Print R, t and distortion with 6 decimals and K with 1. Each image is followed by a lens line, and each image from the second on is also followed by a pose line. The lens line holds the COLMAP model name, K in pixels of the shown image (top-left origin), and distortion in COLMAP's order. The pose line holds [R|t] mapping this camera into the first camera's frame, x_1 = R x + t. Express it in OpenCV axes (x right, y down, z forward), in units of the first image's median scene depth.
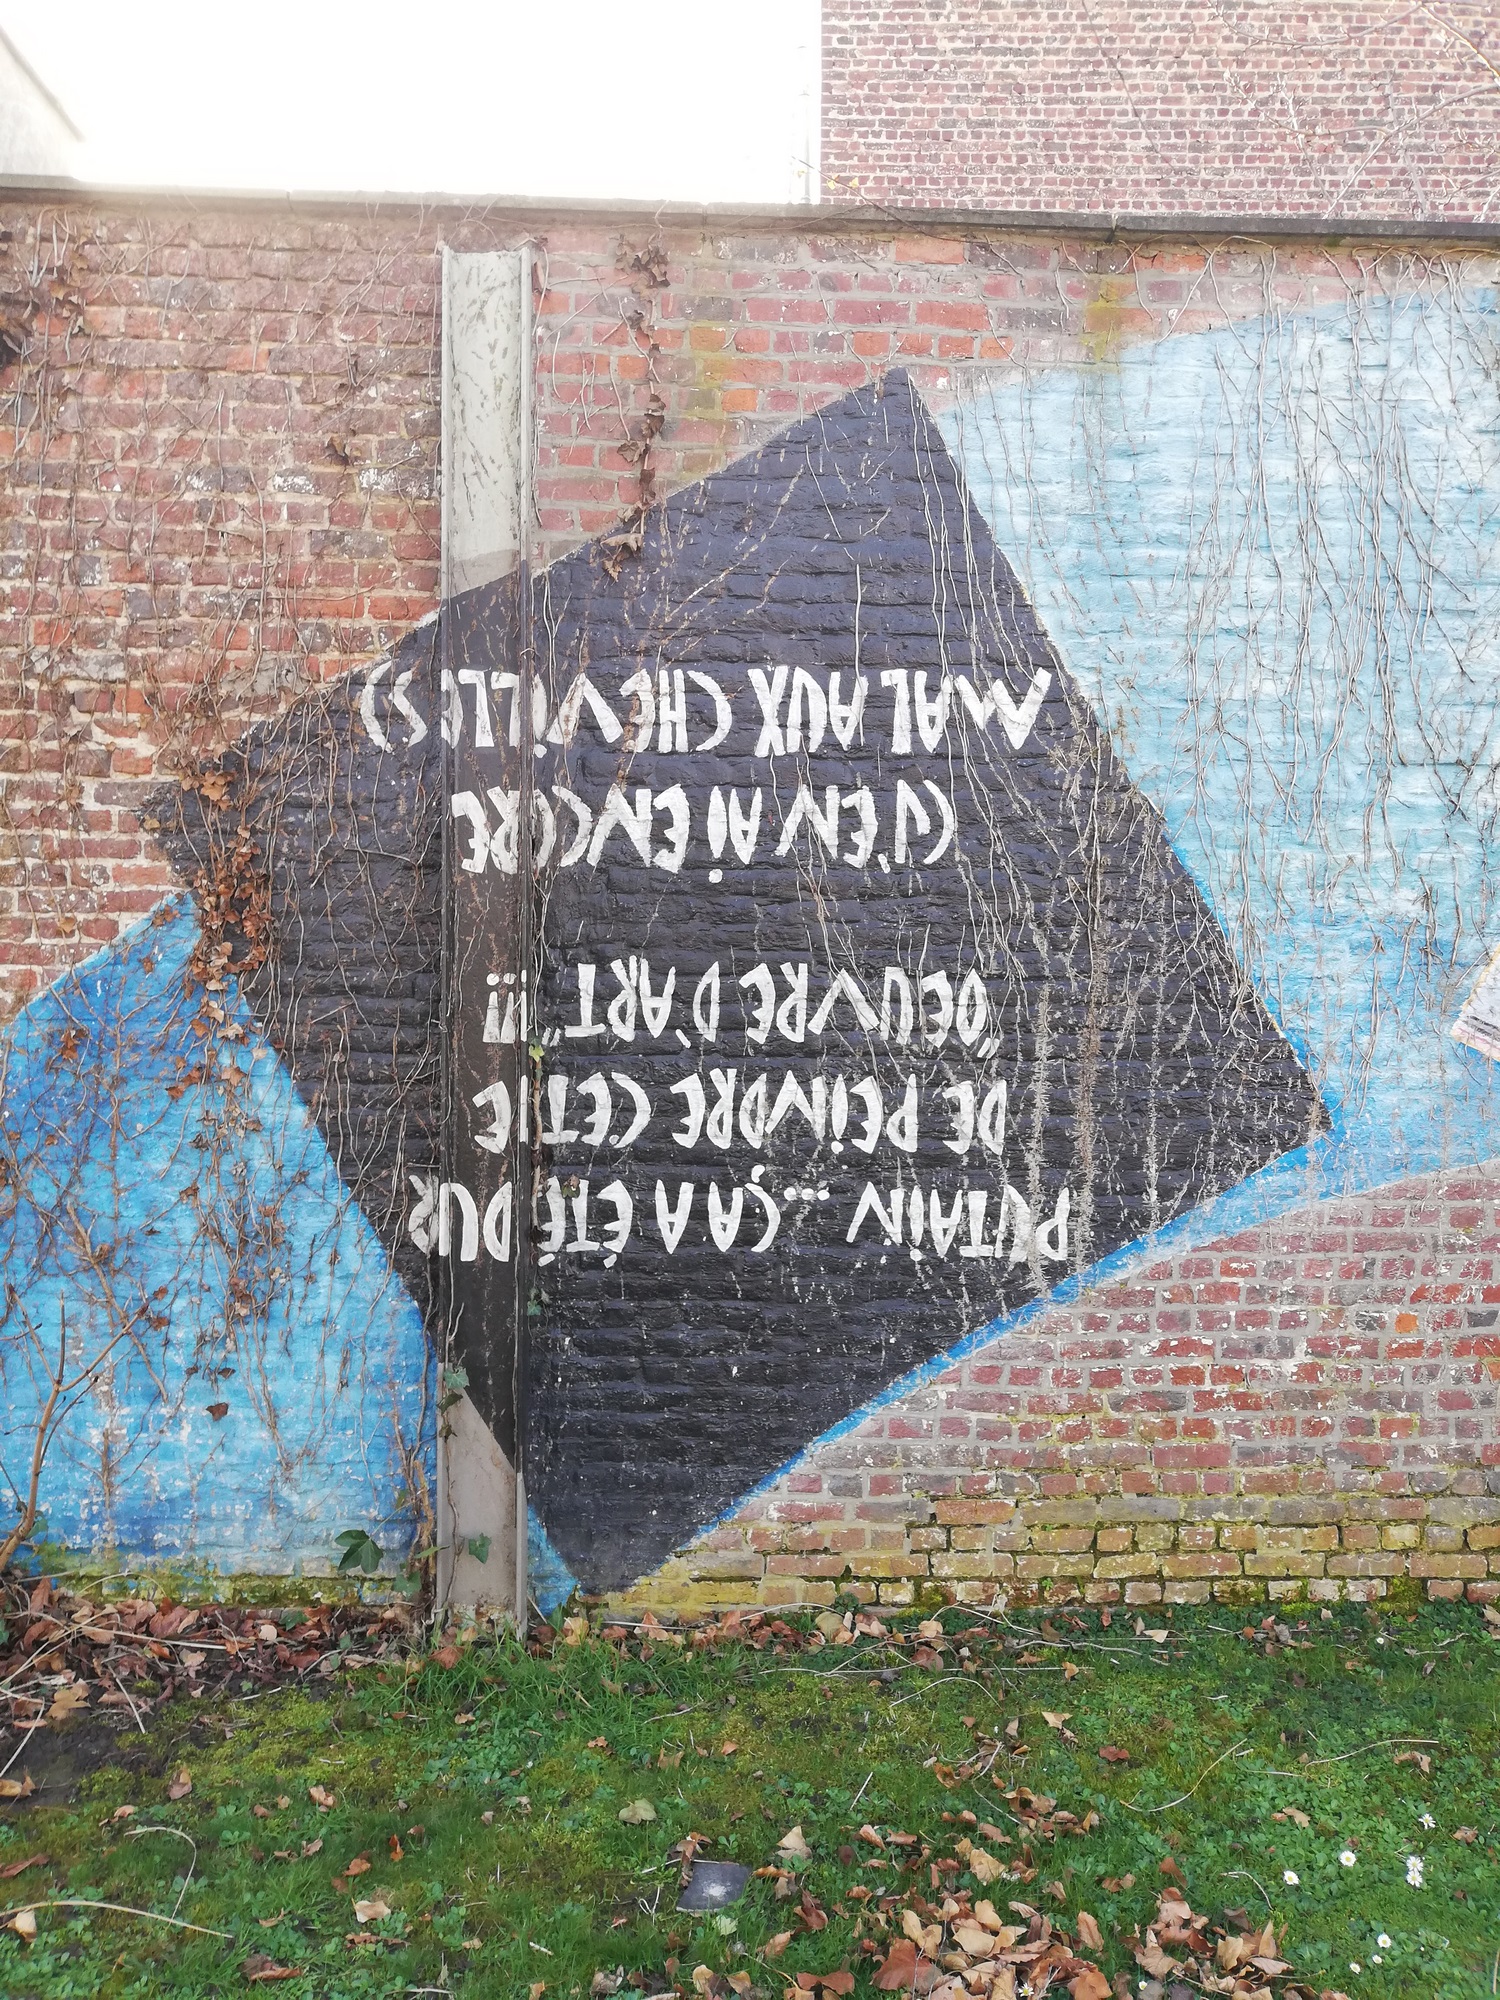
lens RADIAL K [[1521.1, 0, 746.8], [0, 1521.1, 1050.3], [0, 0, 1]] dist [-0.017238, 0.027624]
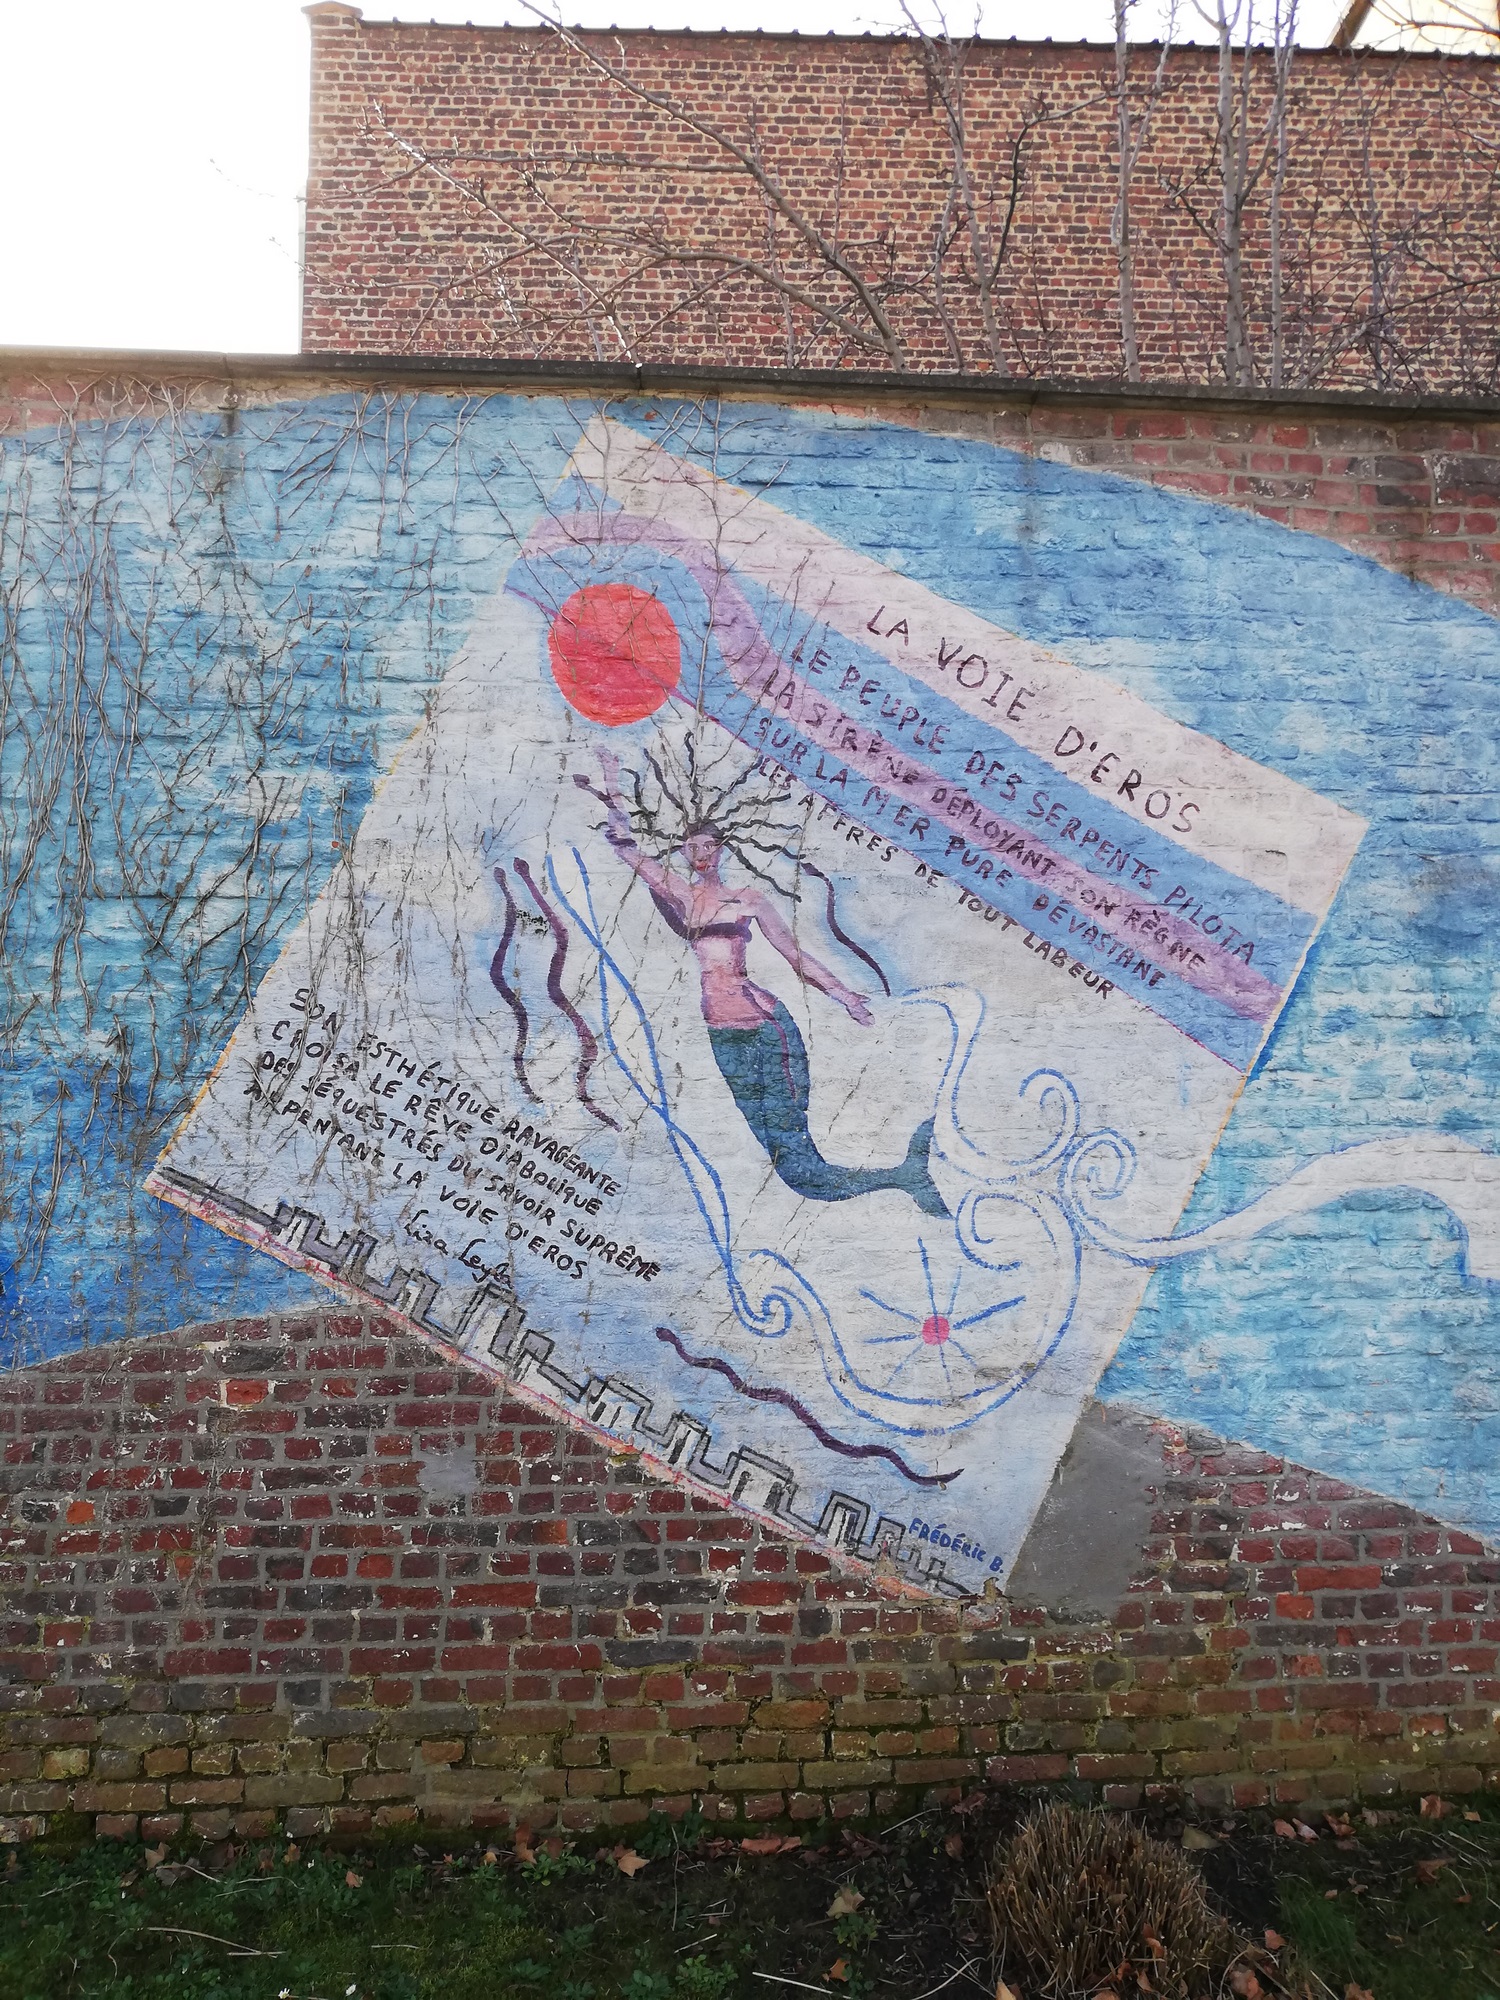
lens RADIAL K [[1521.1, 0, 746.8], [0, 1521.1, 1050.3], [0, 0, 1]] dist [-0.017238, 0.027624]
pose [[0.999343, -0.006344, 0.035688, 0.308514], [0.010130, 0.994215, -0.106932, 0.003376], [-0.034803, 0.107223, 0.993626, 0.027368]]
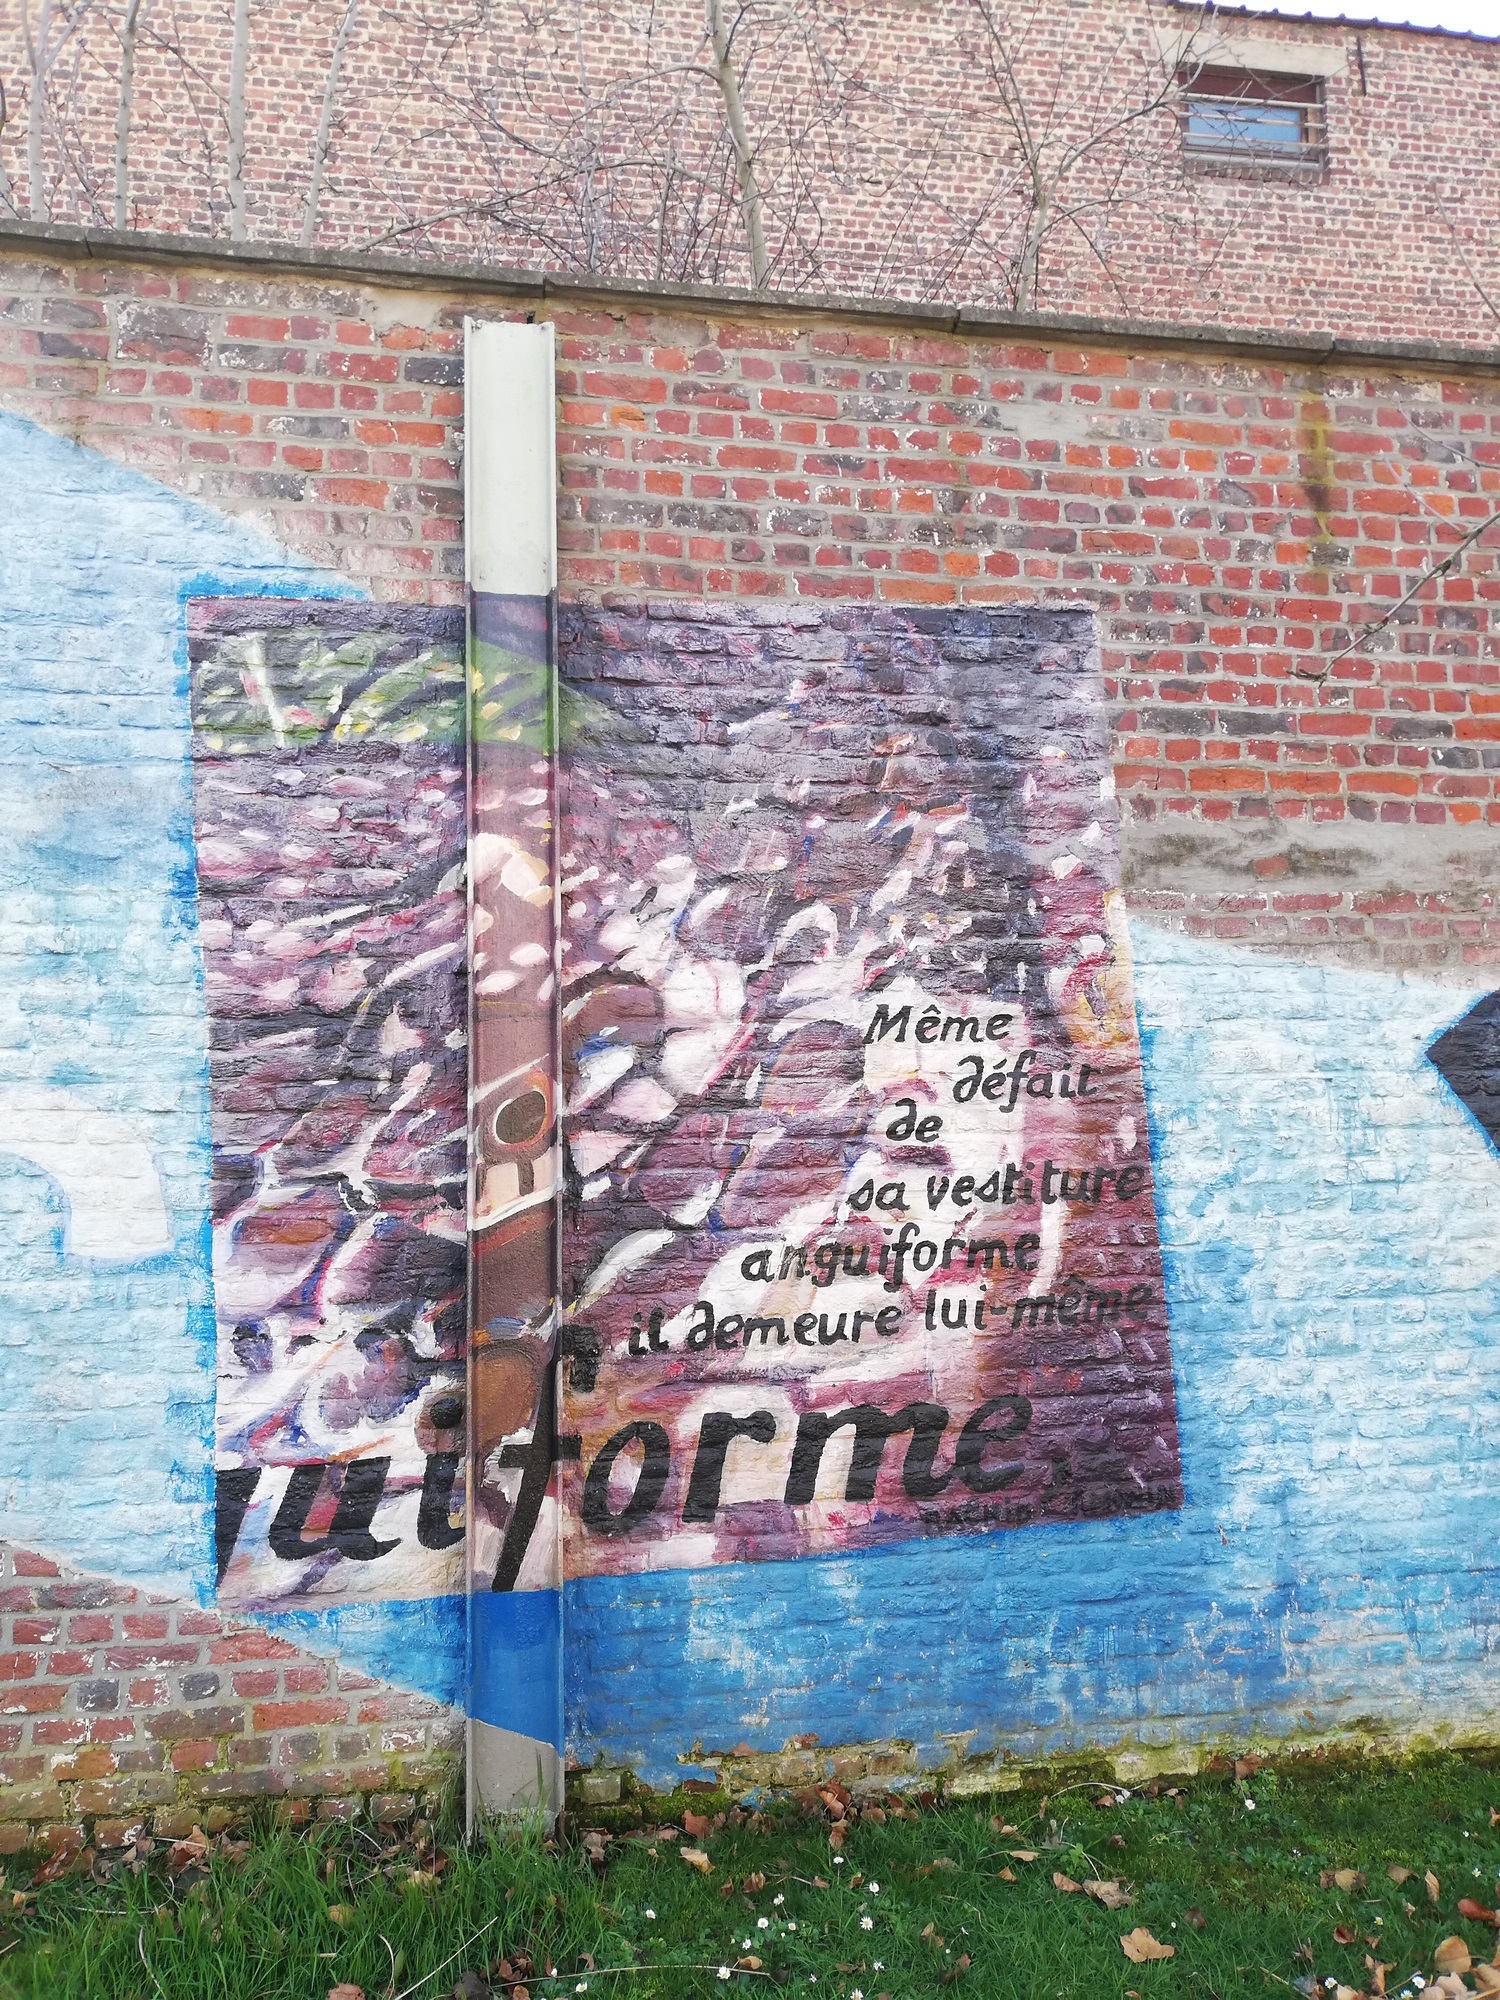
lens RADIAL K [[1522.3, 0, 751.8], [0, 1522.3, 1052.3], [0, 0, 1]] dist [-0.039593, 0.056555]
pose [[0.988925, -0.008159, 0.148191, 0.596847], [0.020699, 0.996311, -0.083279, 0.007606], [-0.146964, 0.085424, 0.985446, 0.057601]]
